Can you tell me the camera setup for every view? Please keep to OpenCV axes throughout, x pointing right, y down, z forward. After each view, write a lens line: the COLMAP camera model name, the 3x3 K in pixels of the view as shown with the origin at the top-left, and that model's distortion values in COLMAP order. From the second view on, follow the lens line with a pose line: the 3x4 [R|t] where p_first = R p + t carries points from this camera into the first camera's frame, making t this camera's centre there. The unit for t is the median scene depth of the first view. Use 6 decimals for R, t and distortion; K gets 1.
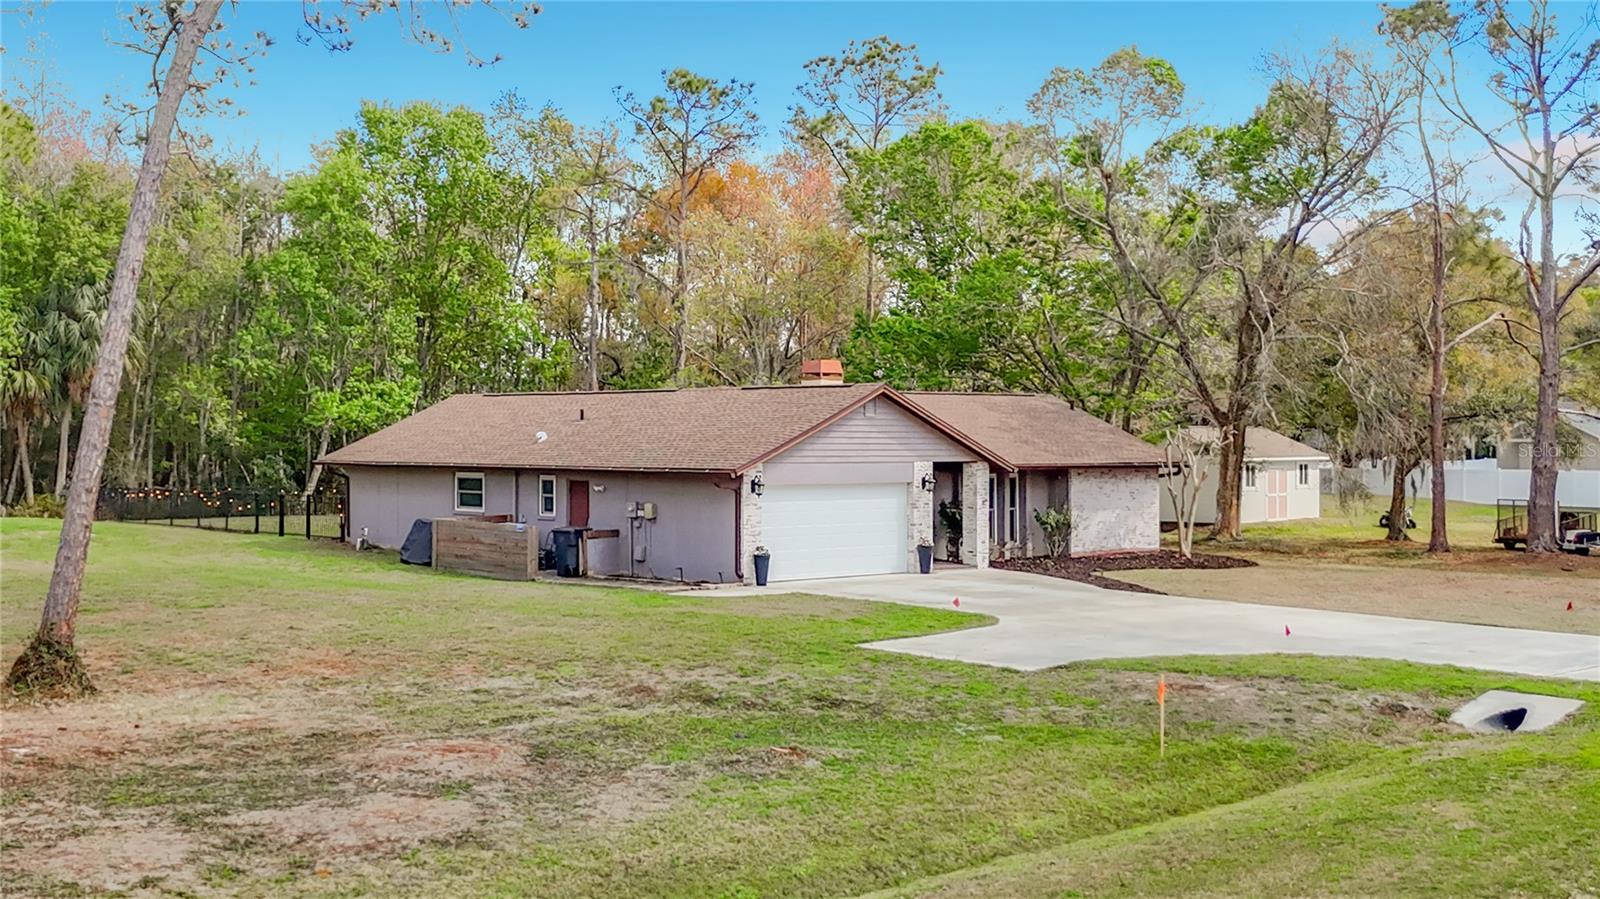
lens RADIAL K [[1786.2, 0, 686.3], [0, 1786.2, 477.3], [0, 0, 1]] dist [0.043960, 0.000000]
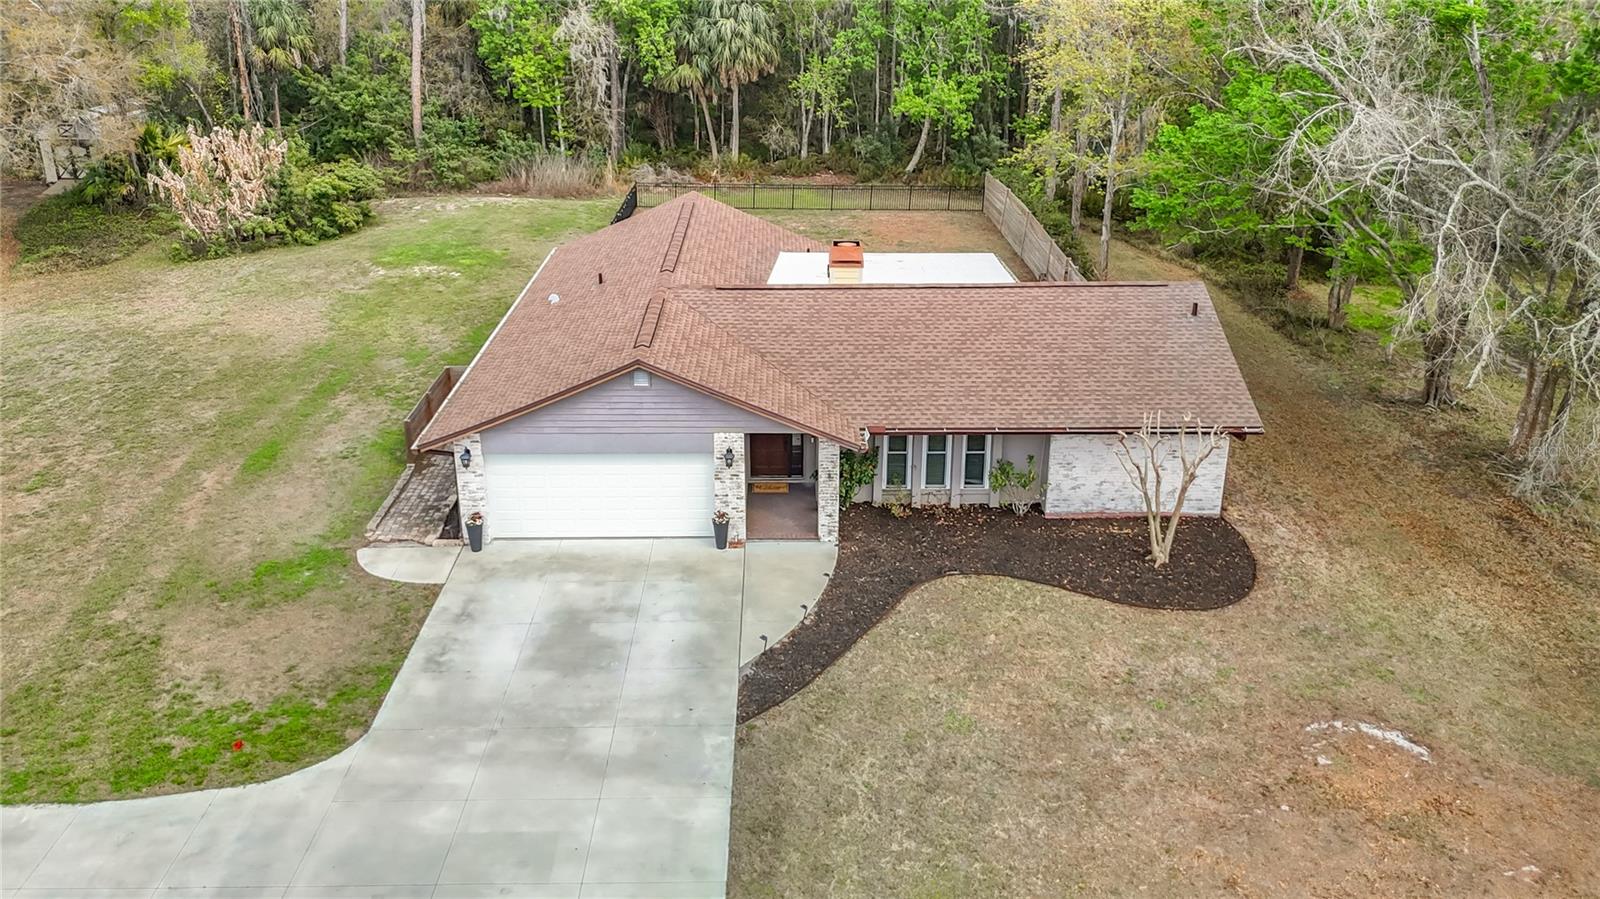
lens RADIAL K [[1201.6, 0, 800.7], [0, 1201.6, 427.9], [0, 0, 1]] dist [0.059912, -0.073345]
pose [[0.764146, 0.245450, -0.596519, 0.525232], [-0.017718, 0.932411, 0.360964, -0.232532], [0.644800, -0.265260, 0.716847, 0.589773]]
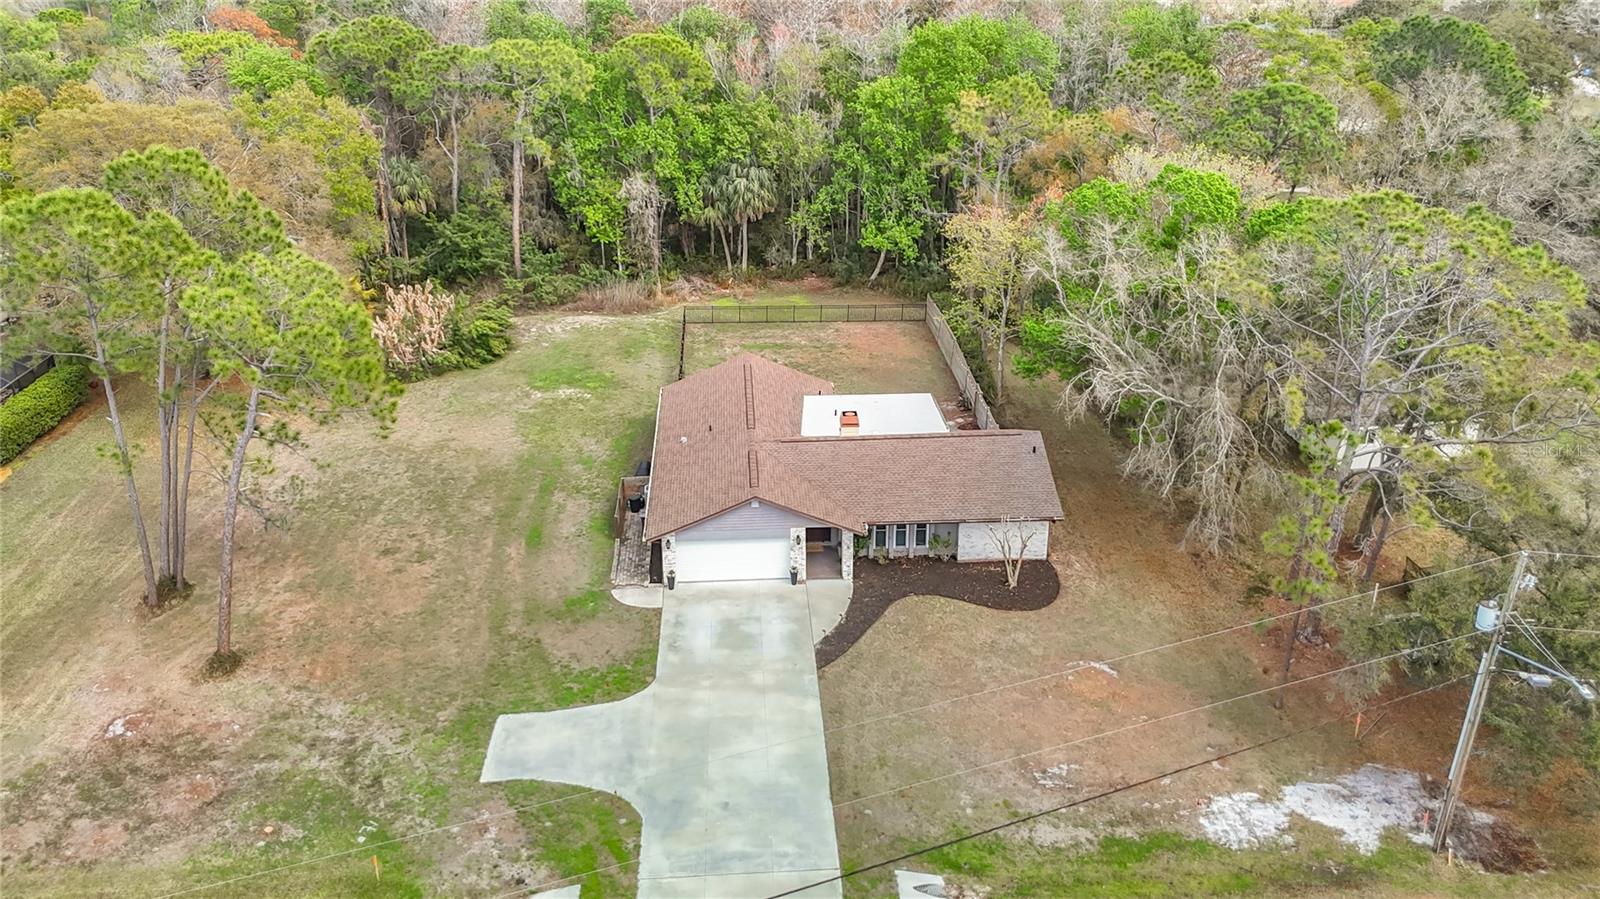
lens RADIAL K [[1201.6, 0, 802.7], [0, 1201.6, 438.7], [0, 0, 1]] dist [0.059912, -0.073345]
pose [[0.792581, 0.248011, -0.557051, 0.795923], [-0.010853, 0.919141, 0.393779, -0.574599], [0.609670, -0.306056, 0.731185, 0.139856]]
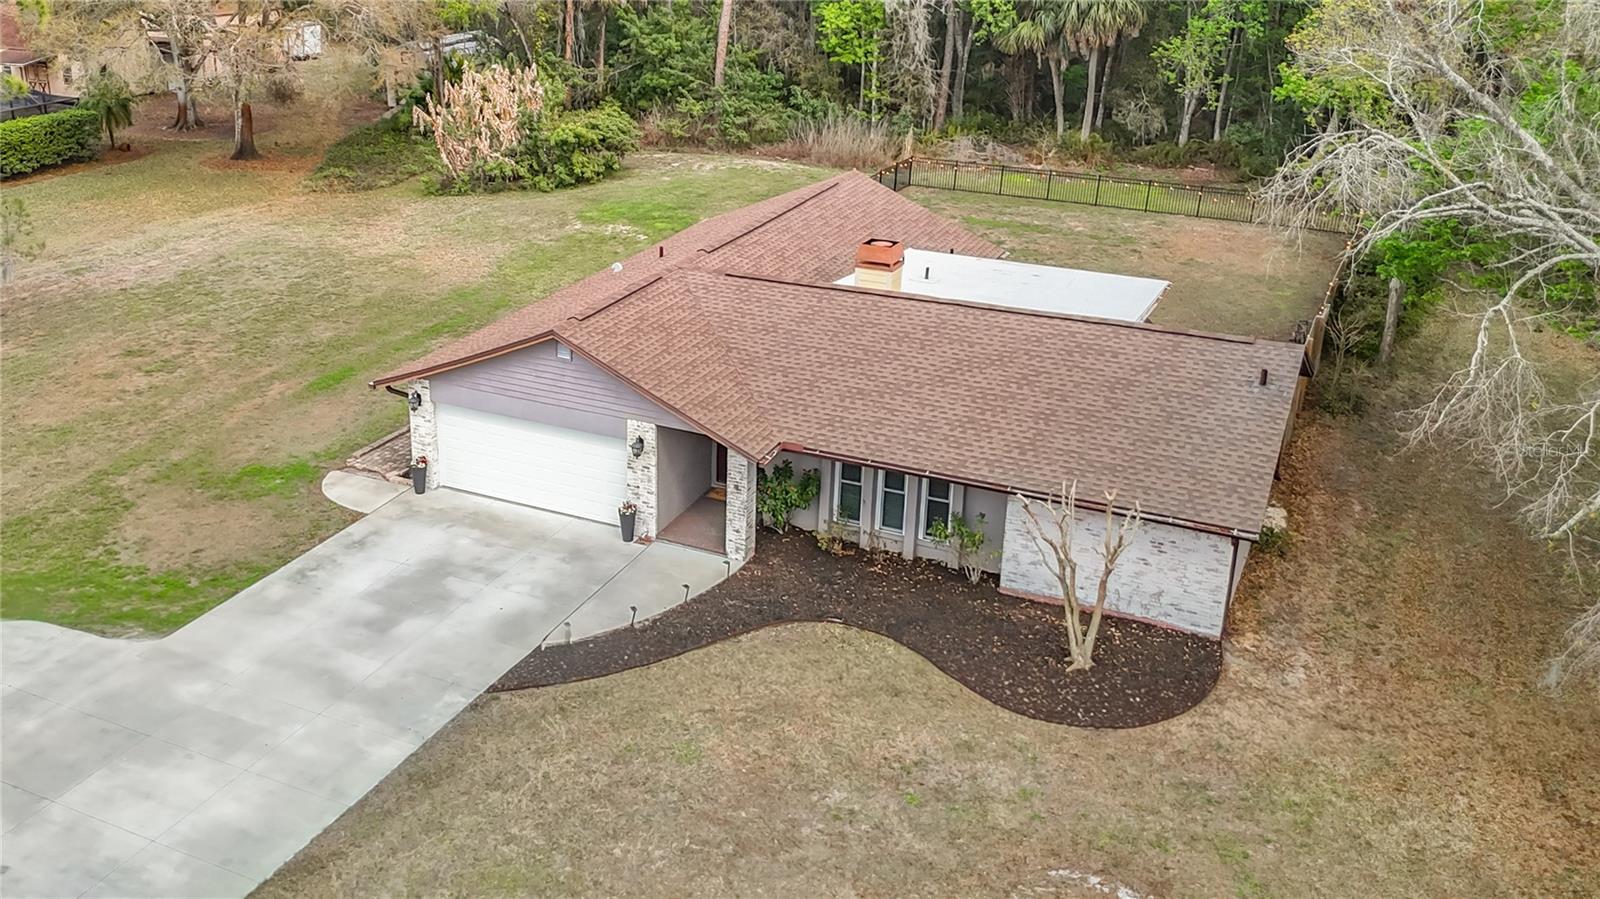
lens RADIAL K [[1492.4, 0, 630.9], [0, 1492.4, 411.8], [0, 0, 1]] dist [0.050723, 0.000000]
pose [[0.352204, 0.332192, -0.874986, 0.763443], [-0.019035, 0.937240, 0.348165, -0.265193], [0.935730, -0.105970, 0.336423, 0.755551]]
